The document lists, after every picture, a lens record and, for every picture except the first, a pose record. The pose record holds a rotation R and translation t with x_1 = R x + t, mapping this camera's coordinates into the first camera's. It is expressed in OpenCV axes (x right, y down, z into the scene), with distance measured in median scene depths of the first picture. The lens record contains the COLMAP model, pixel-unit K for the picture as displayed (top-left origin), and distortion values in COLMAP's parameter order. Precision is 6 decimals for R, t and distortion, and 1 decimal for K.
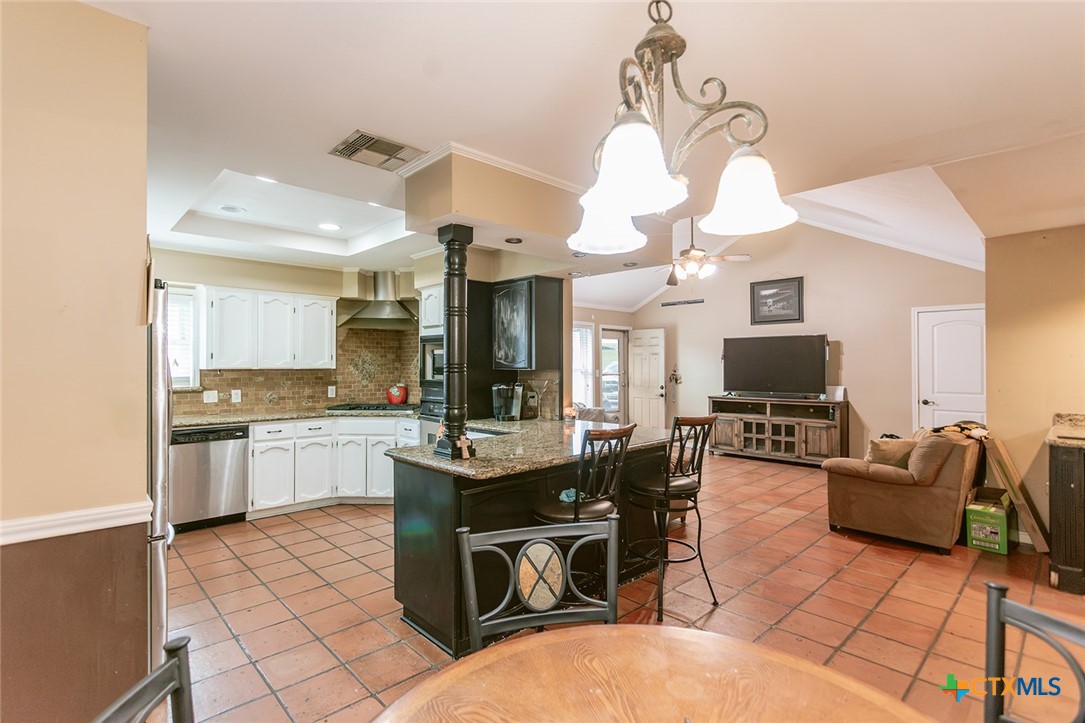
lens RADIAL K [[511.5, 0, 527.2], [0, 511.5, 358.0], [0, 0, 1]] dist [-0.001710, 0.000068]
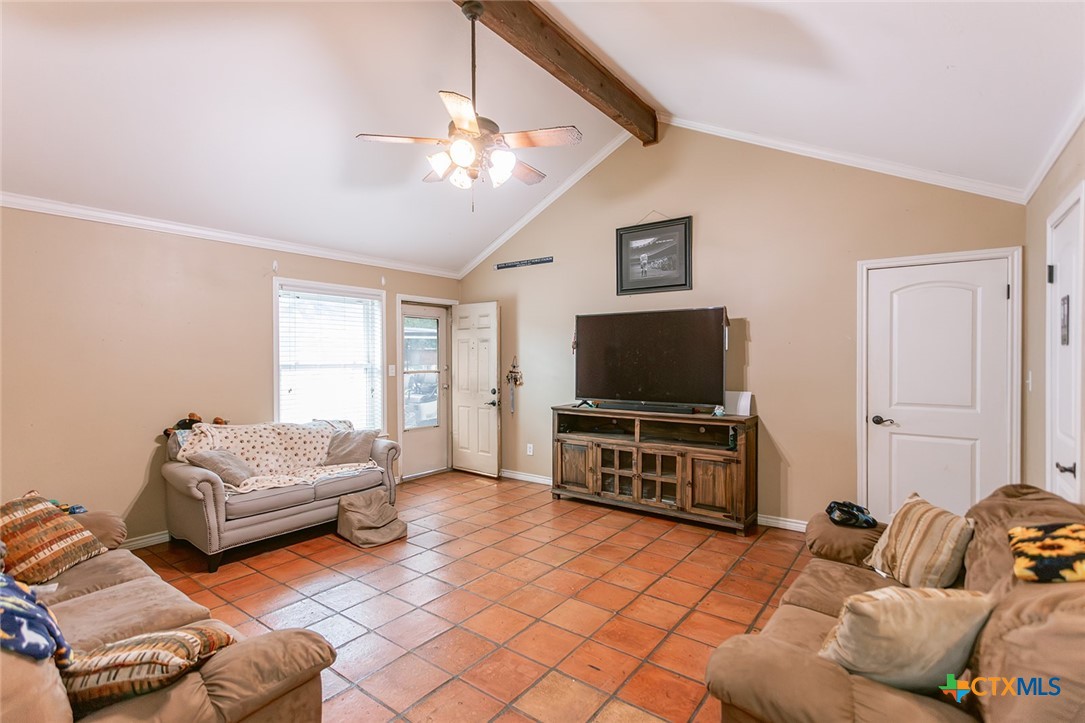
lens RADIAL K [[510.4, 0, 533.3], [0, 510.4, 358.4], [0, 0, 1]] dist [0.003861, 0.000830]
pose [[0.985514, -0.001189, 0.169588, 0.331186], [-0.001729, 0.999853, 0.017054, 0.006255], [-0.169583, -0.017100, 0.985367, 0.565431]]
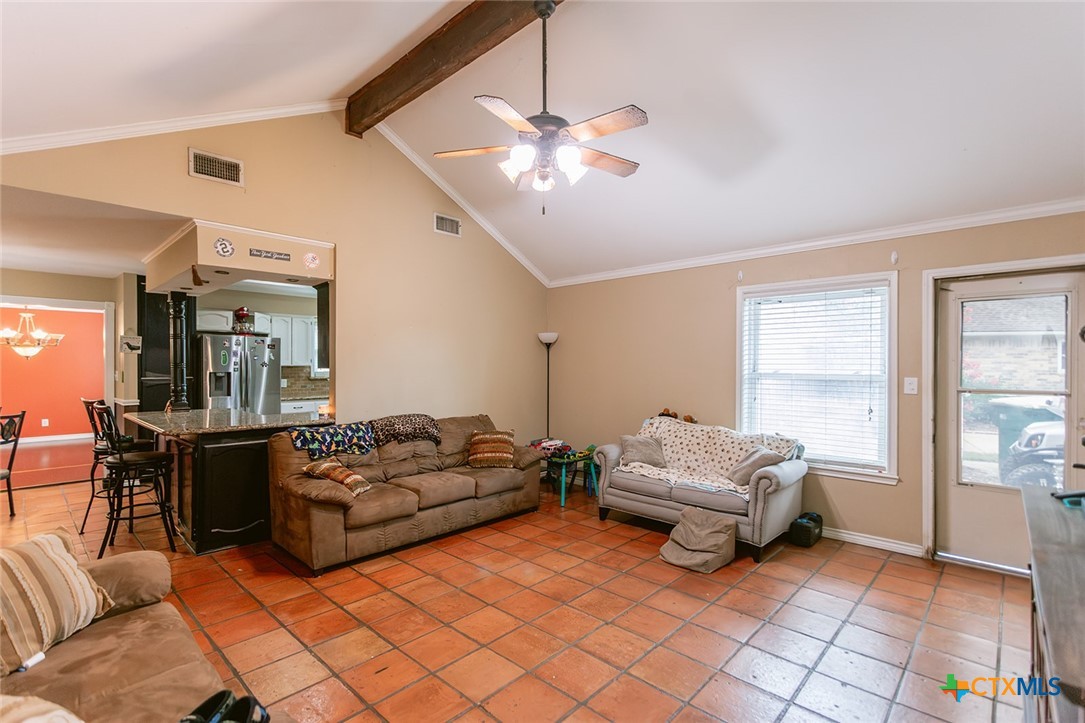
lens RADIAL K [[500.7, 0, 534.6], [0, 500.7, 365.3], [0, 0, 1]] dist [0.013259, 0.000273]
pose [[0.064134, 0.002973, -0.997937, 0.883835], [0.010909, 0.999934, 0.003680, 0.012640], [0.997882, -0.011123, 0.064098, 1.074560]]
